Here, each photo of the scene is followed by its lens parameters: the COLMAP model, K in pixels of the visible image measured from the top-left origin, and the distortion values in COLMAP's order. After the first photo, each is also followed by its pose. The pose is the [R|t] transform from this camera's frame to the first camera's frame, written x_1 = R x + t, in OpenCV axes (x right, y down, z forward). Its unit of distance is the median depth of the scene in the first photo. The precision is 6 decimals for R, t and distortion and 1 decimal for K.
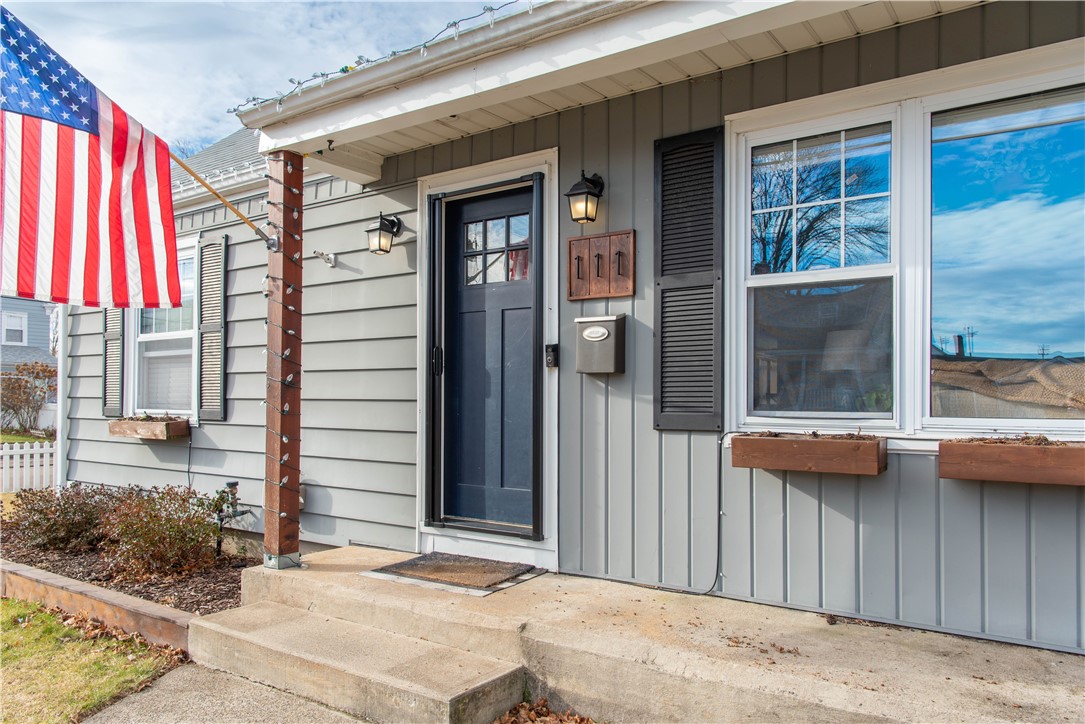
lens RADIAL K [[711.4, 0, 541.1], [0, 711.4, 393.4], [0, 0, 1]] dist [0.005882, 0.000470]
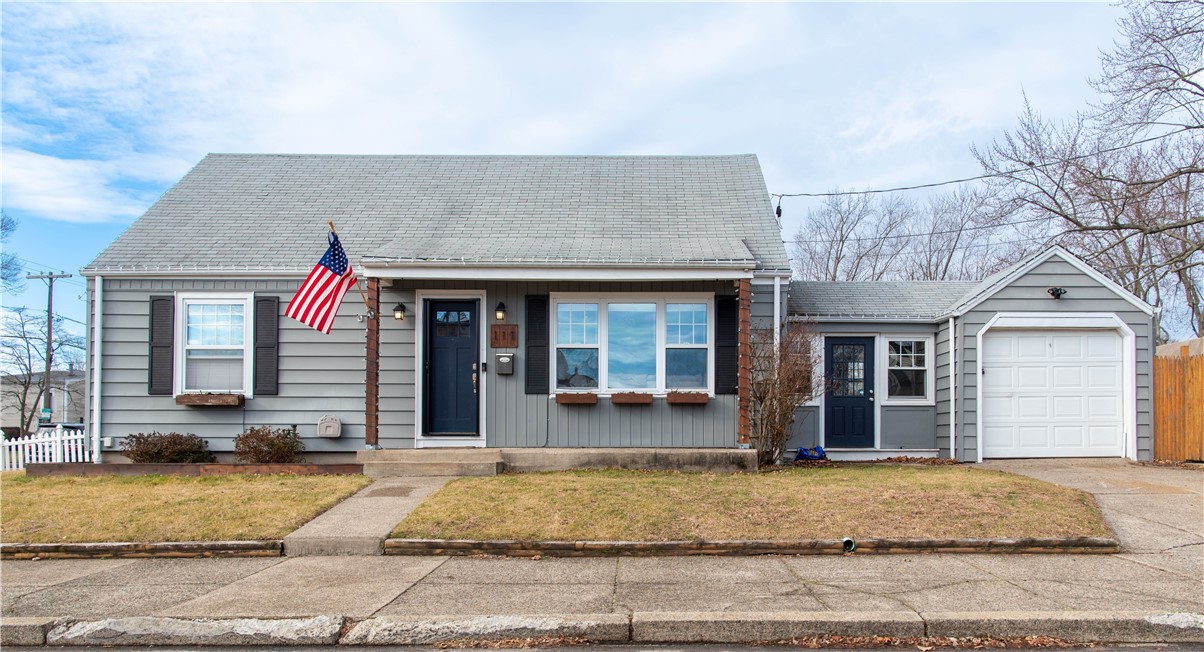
lens RADIAL K [[933.2, 0, 606.3], [0, 933.2, 404.3], [0, 0, 1]] dist [0.005997, 0.001451]
pose [[0.833384, 0.017137, 0.552429, -1.592995], [-0.002825, 0.999638, -0.026748, 0.186390], [-0.552688, 0.020730, 0.833130, -2.257779]]
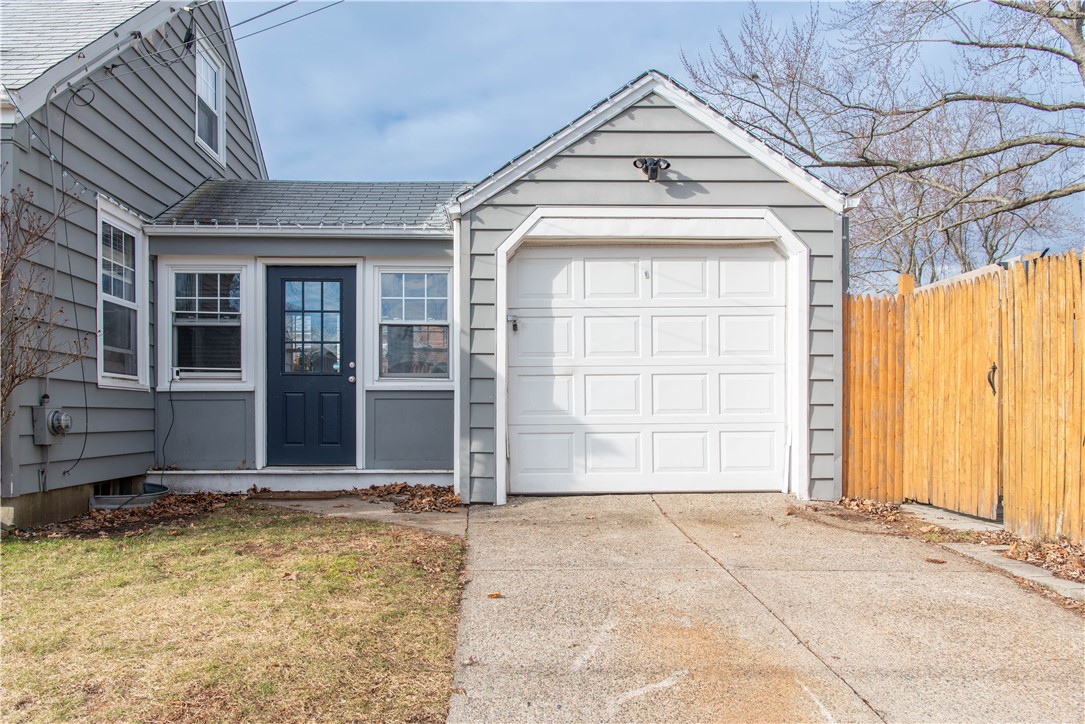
lens RADIAL K [[711.4, 0, 541.1], [0, 711.4, 393.4], [0, 0, 1]] dist [0.005882, 0.000470]
pose [[0.827121, 0.003100, 0.562015, 1.093237], [-0.001822, 0.999994, -0.002834, 0.088936], [-0.562021, 0.001320, 0.827122, -1.156702]]
